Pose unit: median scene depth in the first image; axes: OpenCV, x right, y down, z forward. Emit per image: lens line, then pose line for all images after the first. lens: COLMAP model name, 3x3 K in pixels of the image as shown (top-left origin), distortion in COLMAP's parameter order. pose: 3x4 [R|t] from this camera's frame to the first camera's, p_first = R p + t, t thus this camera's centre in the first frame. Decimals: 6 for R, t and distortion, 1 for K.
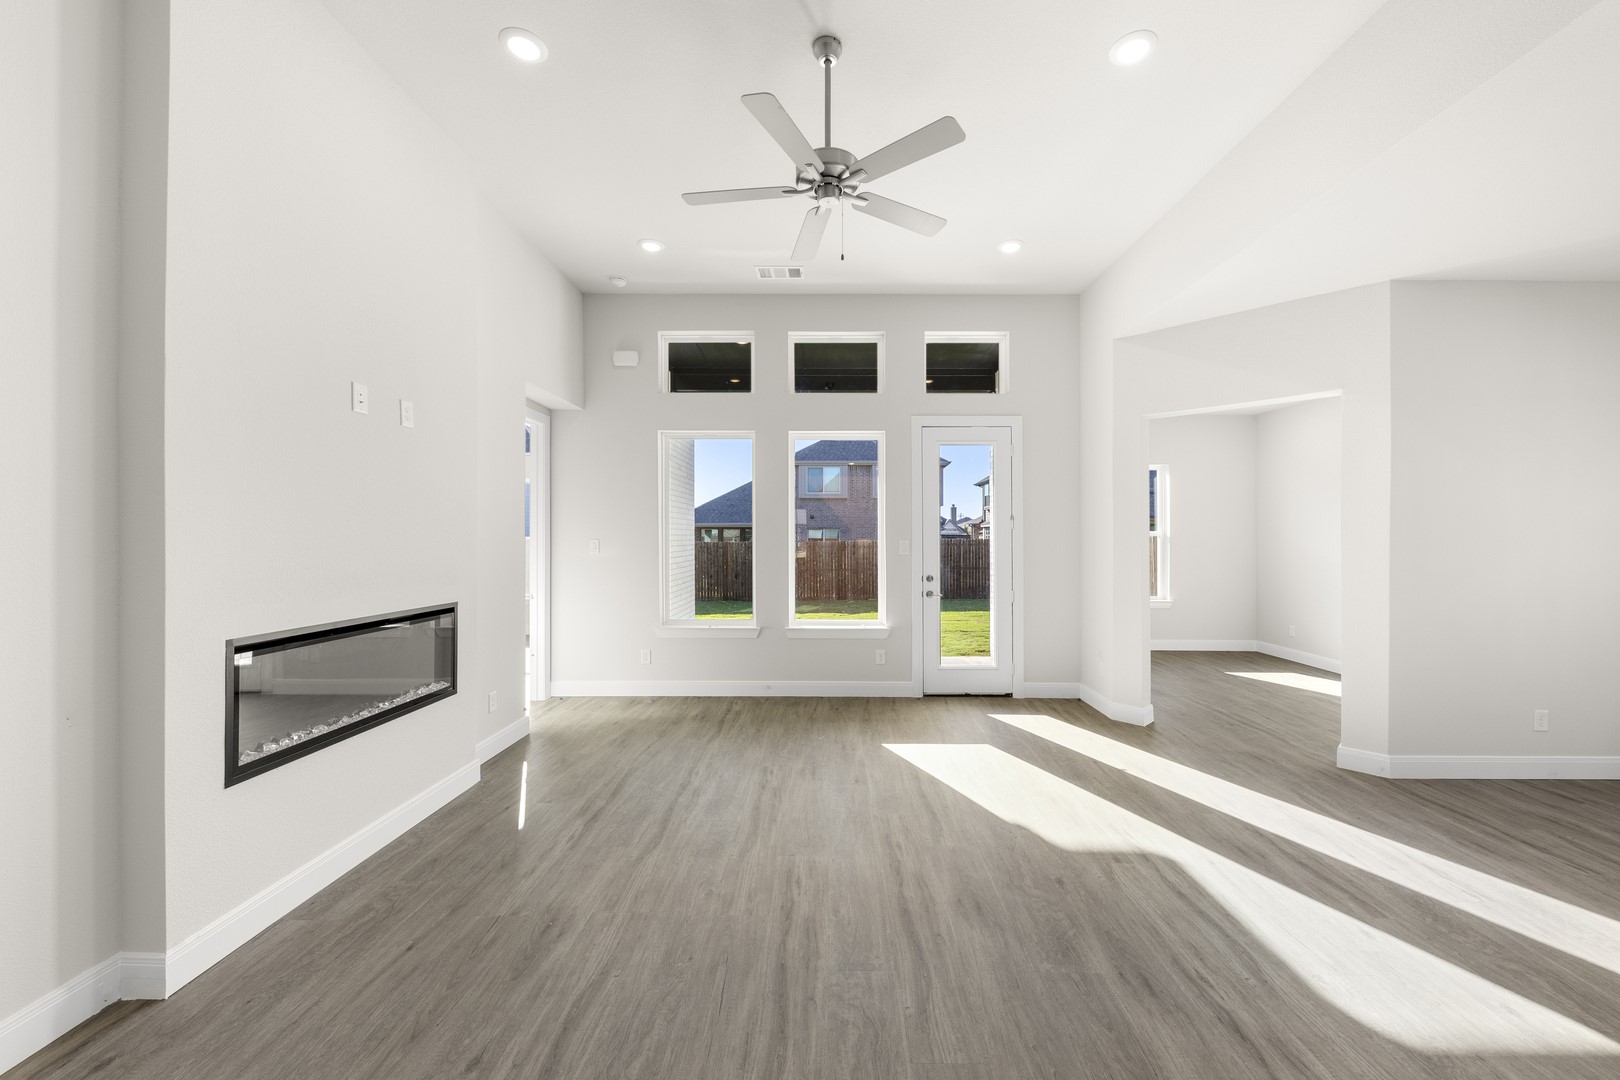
lens RADIAL K [[631.7, 0, 802.7], [0, 631.7, 537.2], [0, 0, 1]] dist [-0.001190, -0.000632]
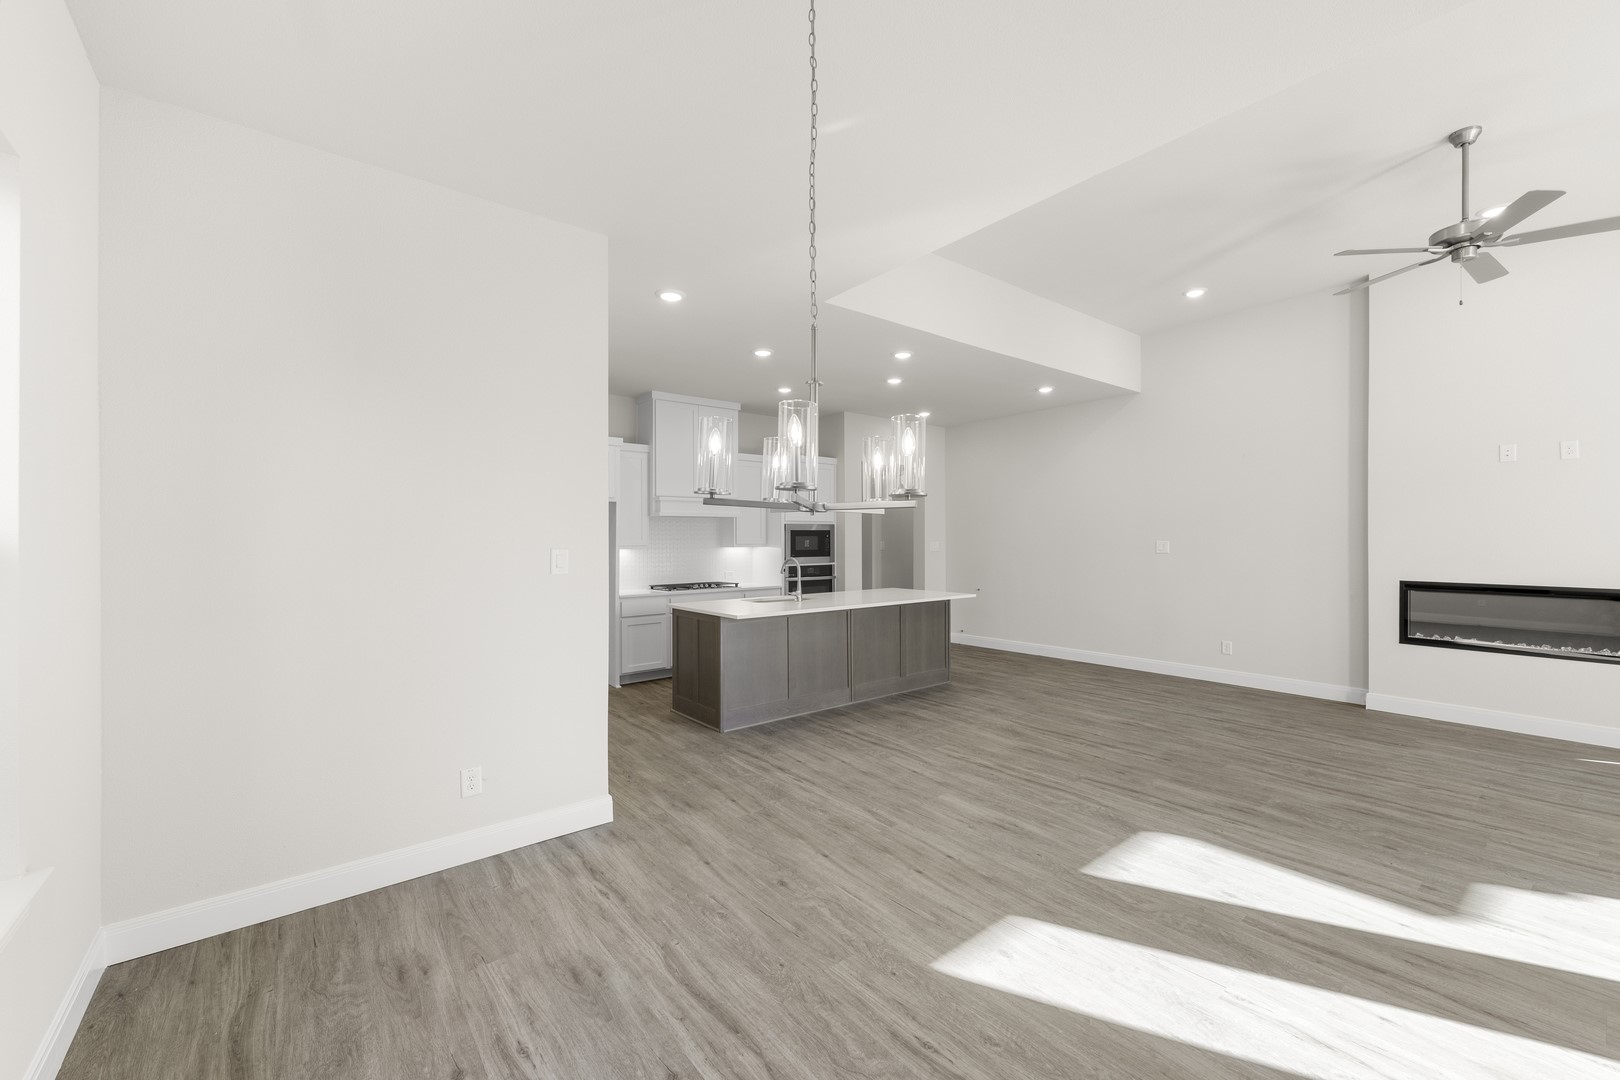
lens RADIAL K [[631.7, 0, 821.5], [0, 631.7, 536.6], [0, 0, 1]] dist [-0.001190, -0.000632]
pose [[-0.772700, -0.002181, -0.634767, 1.732790], [-0.006898, 0.999964, 0.004961, 0.005979], [0.634733, 0.008212, -0.772688, 1.126648]]
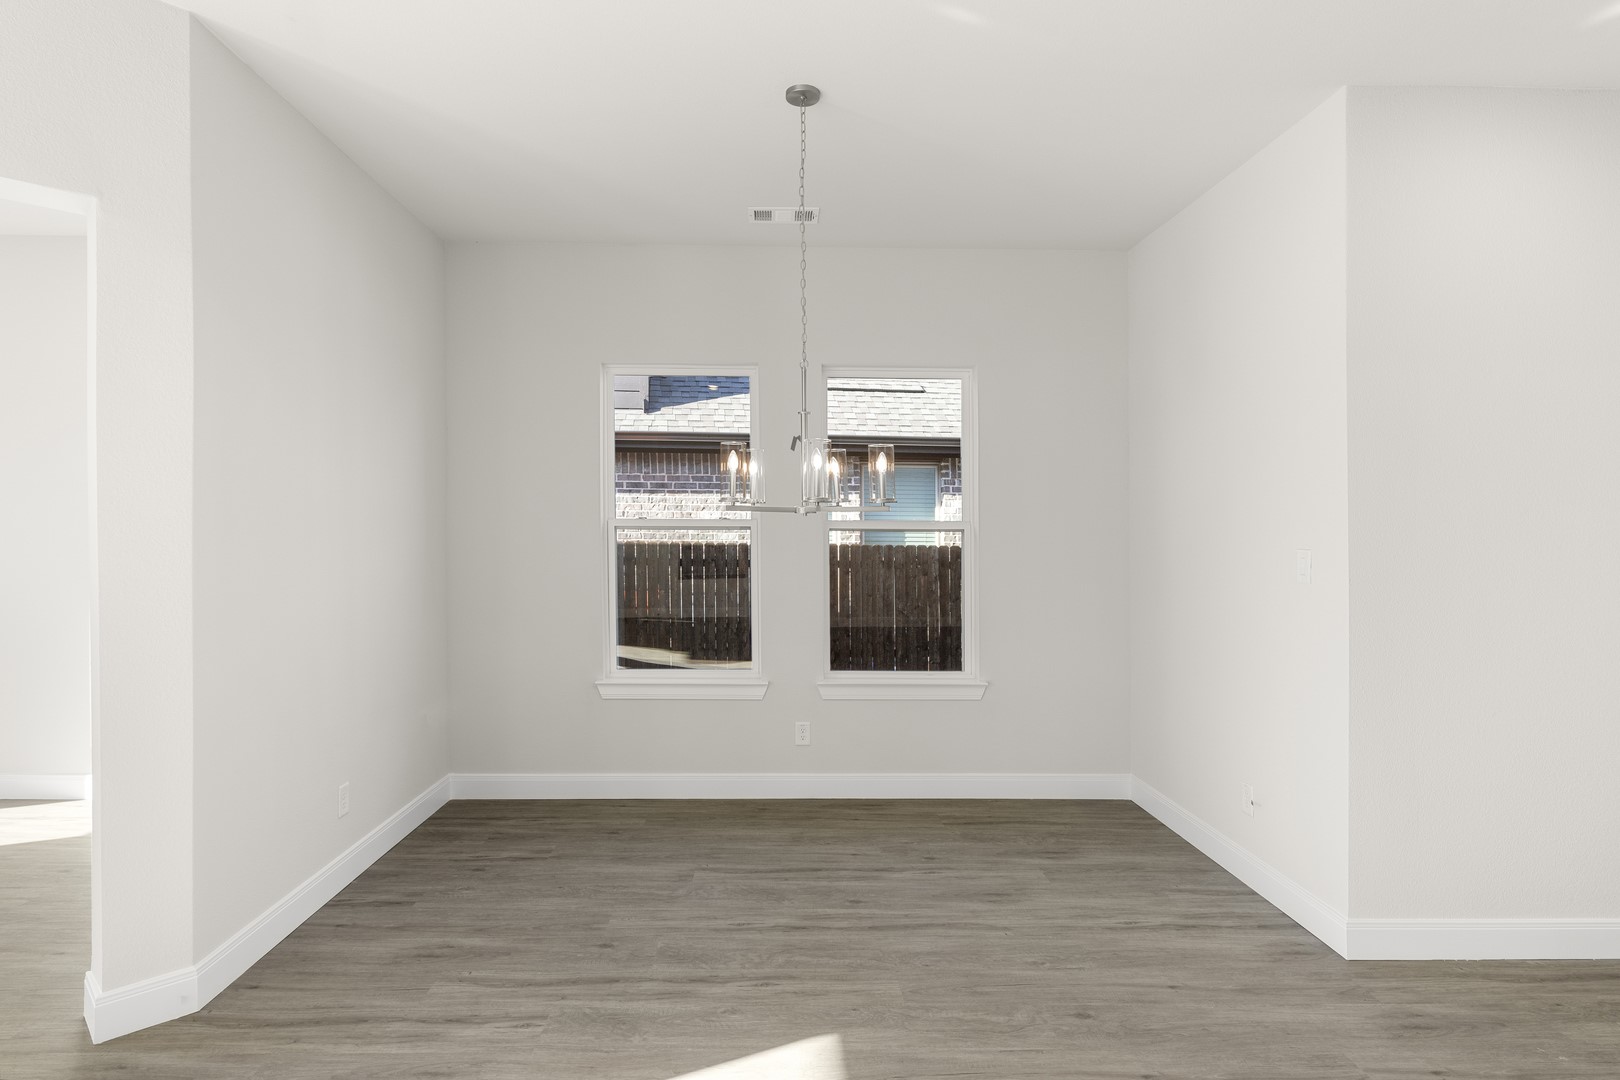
lens RADIAL K [[858.4, 0, 803.8], [0, 858.4, 537.3], [0, 0, 1]] dist [-0.005973, -0.001306]
pose [[-0.051873, -0.012473, 0.998576, 0.303178], [0.005829, 0.999901, 0.012793, -0.001089], [-0.998637, 0.006485, -0.051795, 0.718793]]
